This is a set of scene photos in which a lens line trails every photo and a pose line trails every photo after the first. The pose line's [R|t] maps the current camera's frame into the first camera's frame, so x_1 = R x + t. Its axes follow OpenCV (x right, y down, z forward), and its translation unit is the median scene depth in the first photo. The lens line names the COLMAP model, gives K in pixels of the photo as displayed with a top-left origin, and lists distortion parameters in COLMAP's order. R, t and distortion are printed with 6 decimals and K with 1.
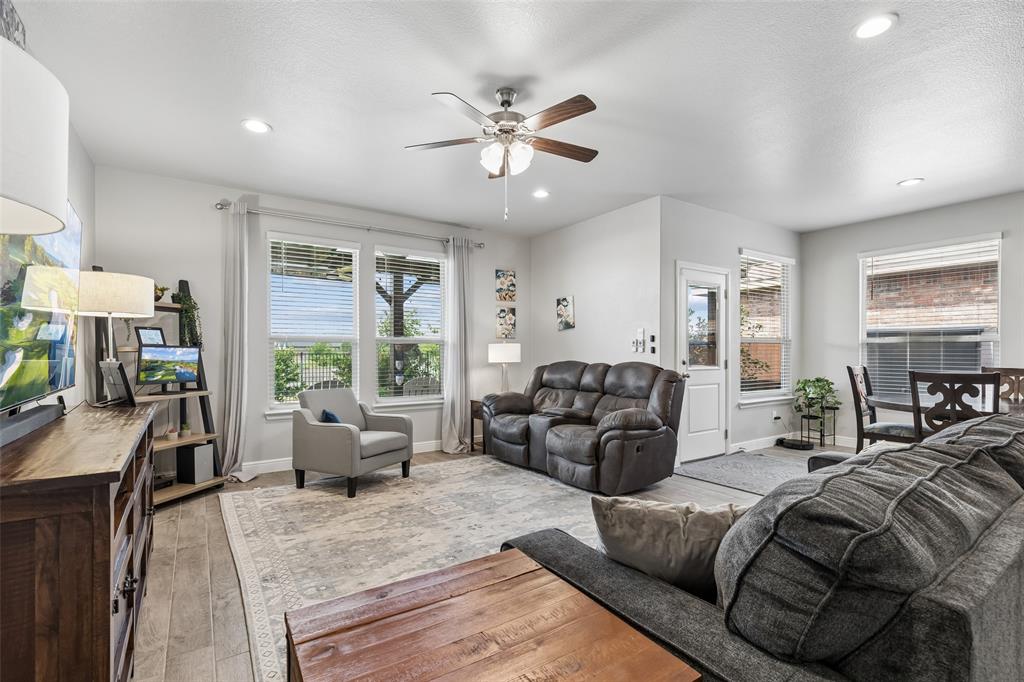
lens RADIAL K [[465.3, 0, 501.3], [0, 465.3, 354.6], [0, 0, 1]] dist [-0.001322, 0.000530]
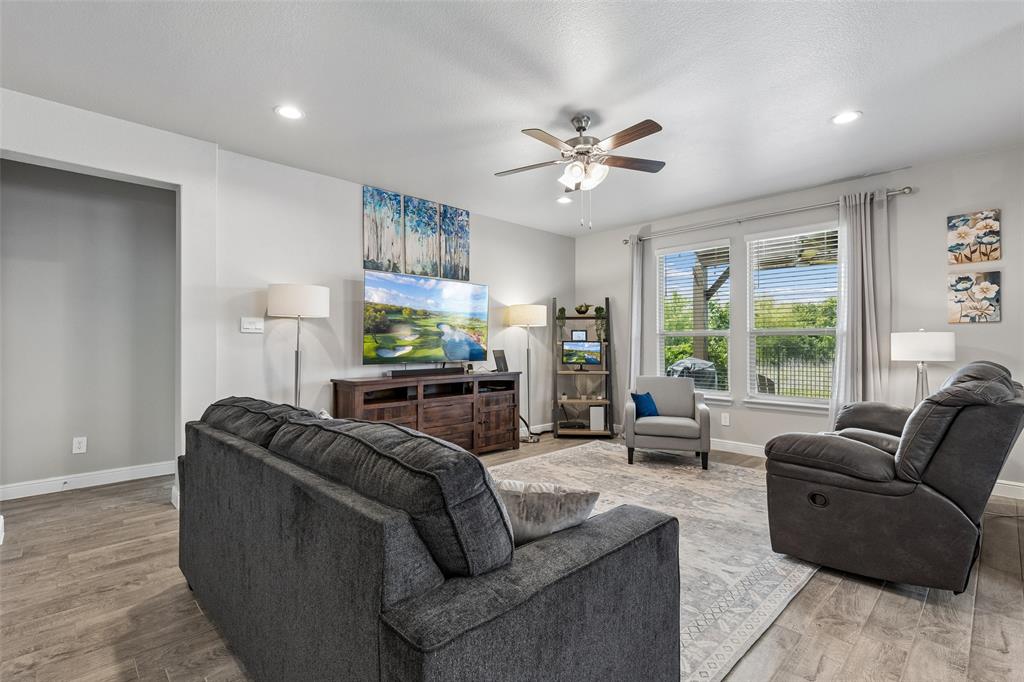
lens RADIAL K [[465.3, 0, 512.5], [0, 465.3, 340.3], [0, 0, 1]] dist [-0.001322, 0.000530]
pose [[0.177497, -0.010404, -0.984066, 0.786975], [-0.006021, 0.999914, -0.011658, -0.001629], [0.984103, 0.007995, 0.177419, 0.451434]]
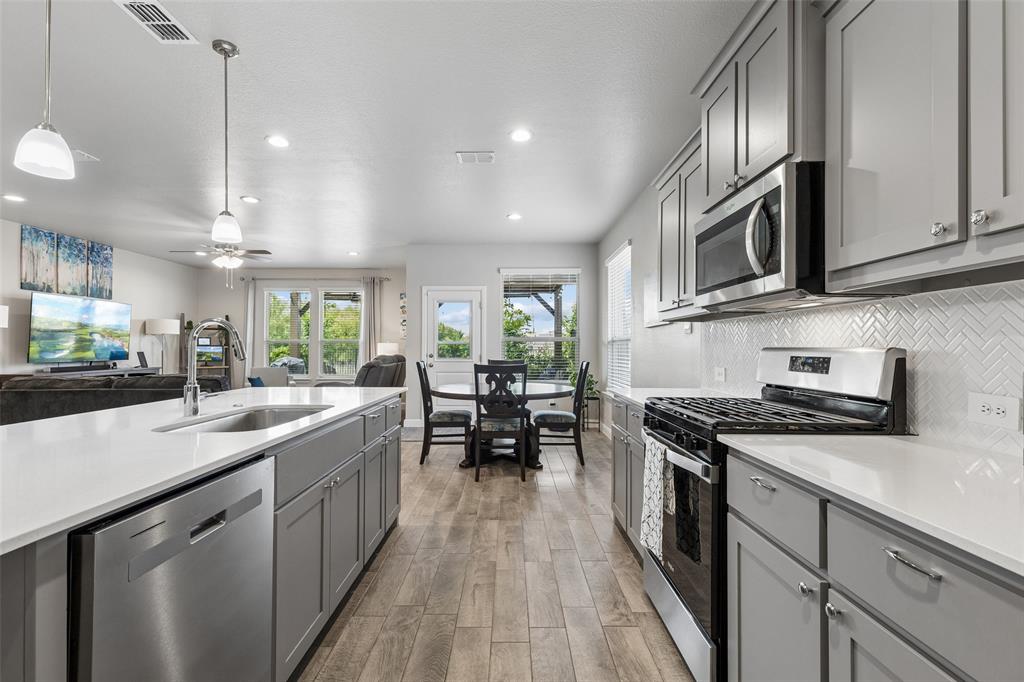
lens RADIAL K [[465.3, 0, 508.5], [0, 465.3, 336.3], [0, 0, 1]] dist [-0.001322, 0.000530]
pose [[0.827085, -0.011302, -0.561964, 1.714740], [-0.004903, 0.999615, -0.027320, -0.008066], [0.562056, 0.025351, 0.826710, -0.062779]]
